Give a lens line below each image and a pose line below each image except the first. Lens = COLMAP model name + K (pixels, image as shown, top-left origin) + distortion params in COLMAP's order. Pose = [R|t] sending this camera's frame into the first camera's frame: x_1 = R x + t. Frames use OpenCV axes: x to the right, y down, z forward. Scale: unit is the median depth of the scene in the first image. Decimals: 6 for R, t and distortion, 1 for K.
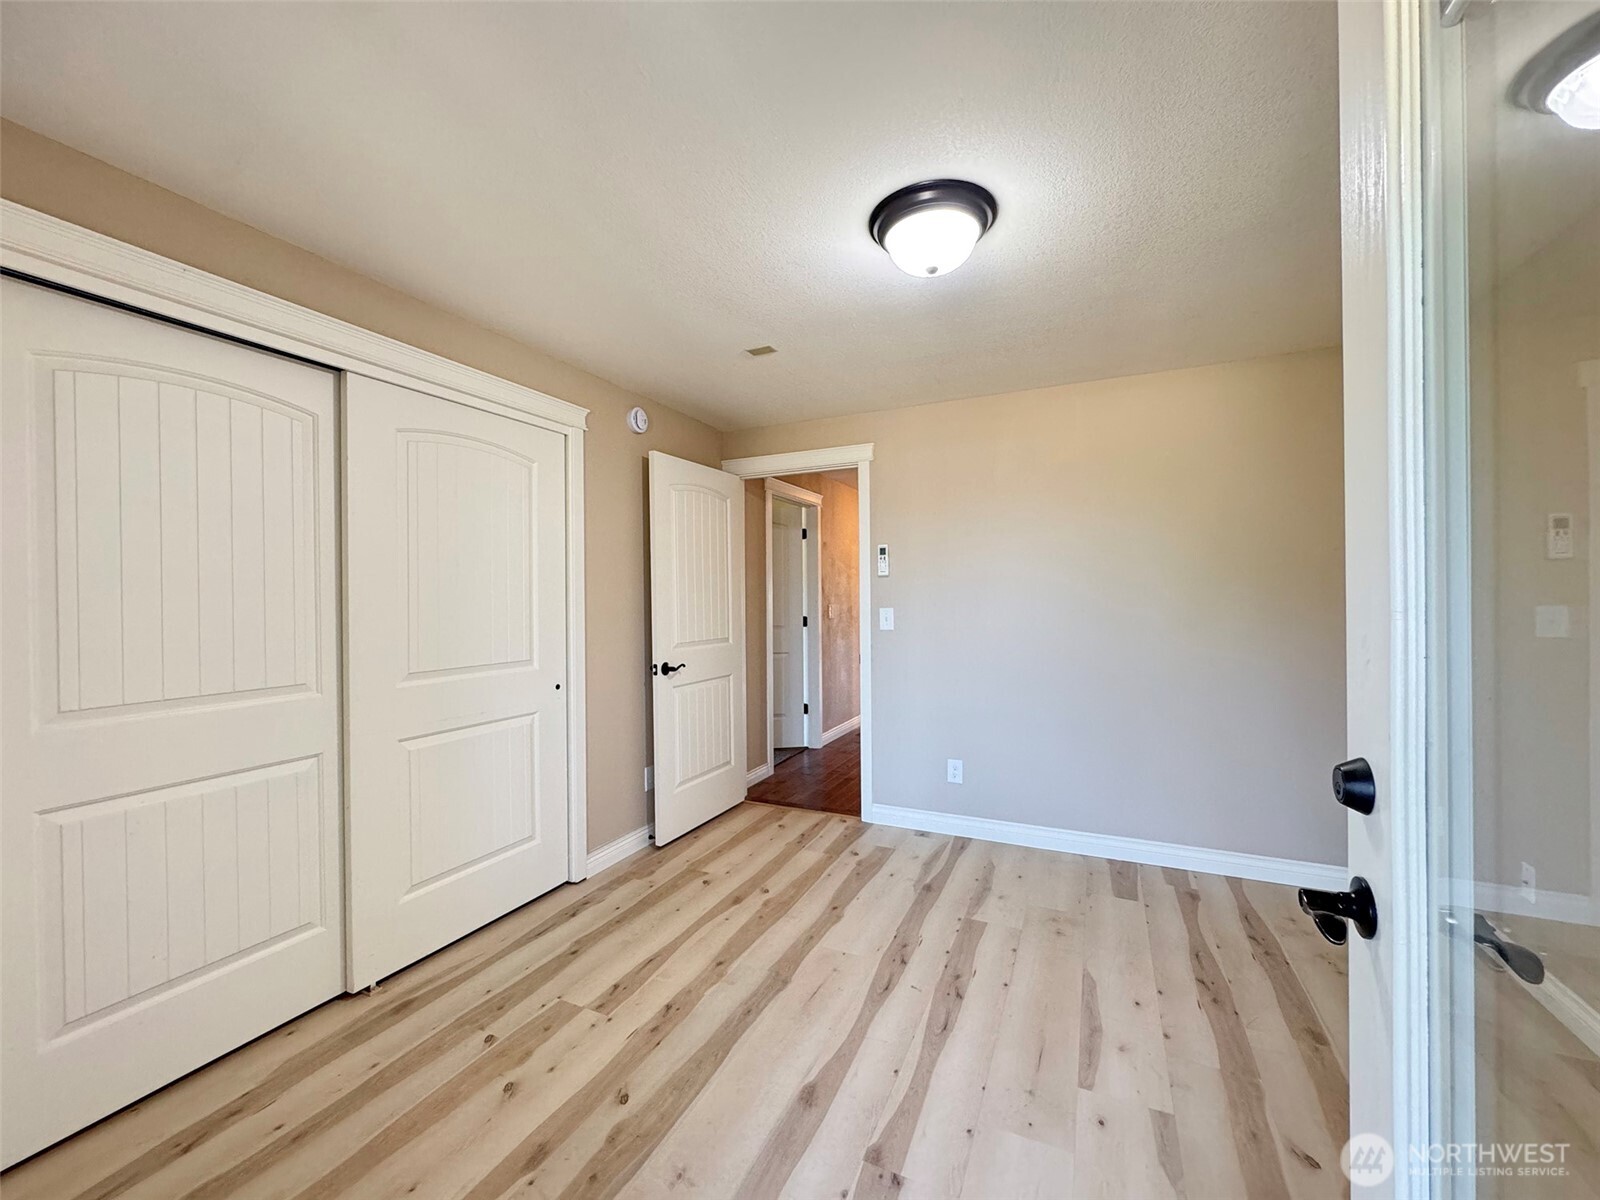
lens RADIAL K [[638.0, 0, 800.0], [0, 638.0, 600.0], [0, 0, 1]] dist [-0.001068, 0.000000]
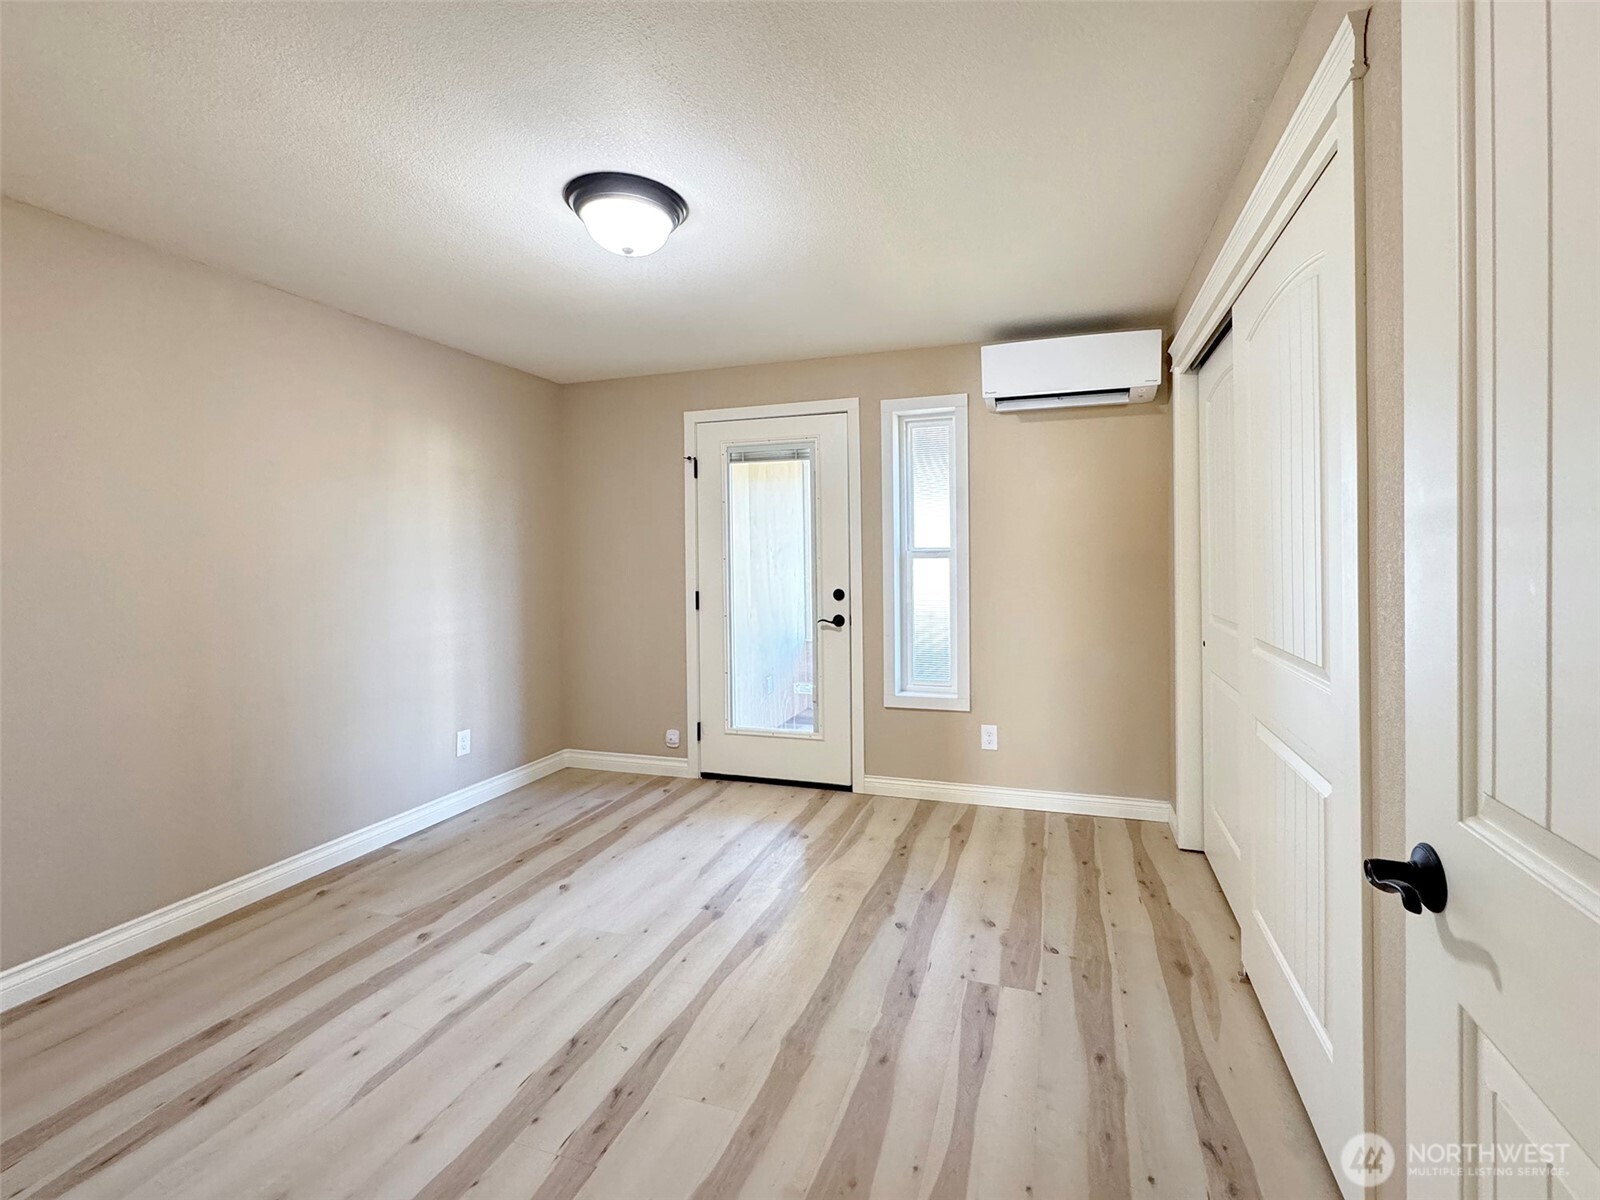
lens RADIAL K [[679.0, 0, 854.9], [0, 679.0, 557.3], [0, 0, 1]] dist [-0.000294, -0.000156]
pose [[-0.989044, 0.019054, -0.146389, 0.007431], [0.018253, 0.999810, 0.006816, -0.001586], [0.146491, 0.004070, -0.989204, 1.841824]]
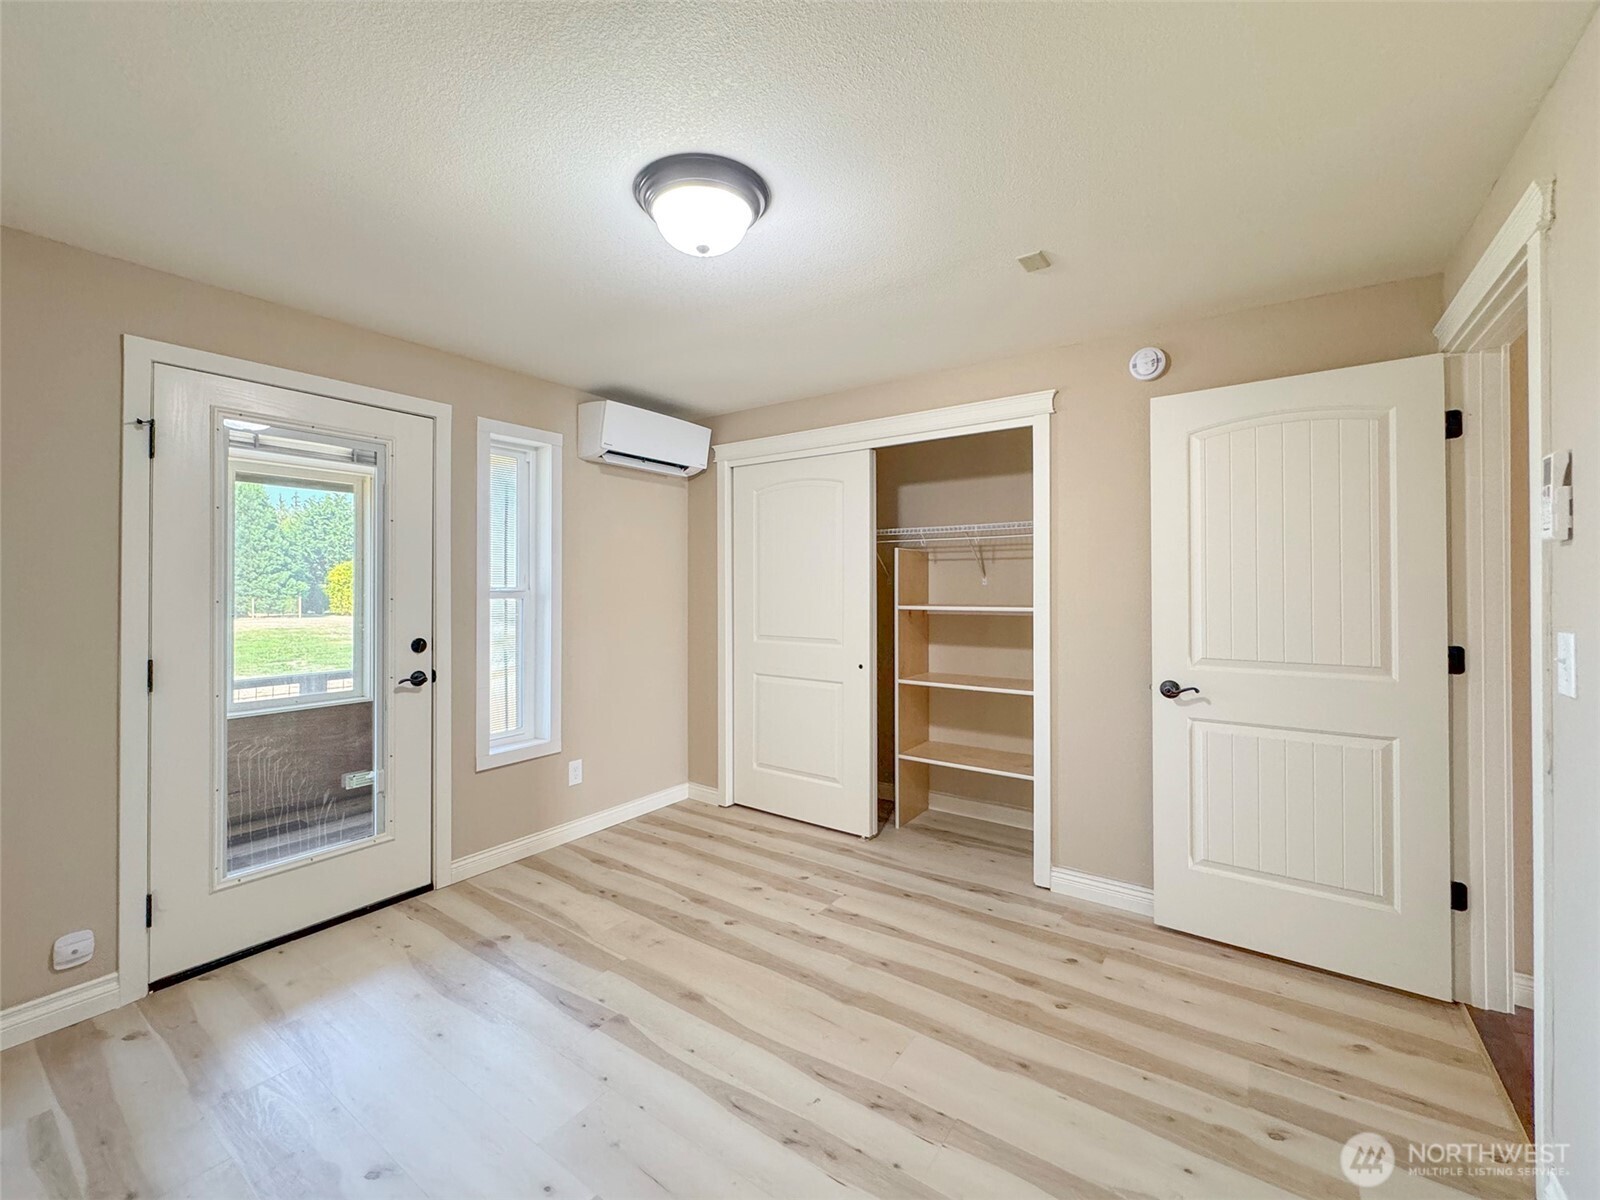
lens RADIAL K [[664.8, 0, 776.0], [0, 664.8, 582.2], [0, 0, 1]] dist [-0.002574, 0.000203]
pose [[-0.194237, 0.000095, -0.980955, 0.965138], [-0.000263, 1.000000, 0.000149, -0.022969], [0.980955, 0.000287, -0.194237, 1.090215]]
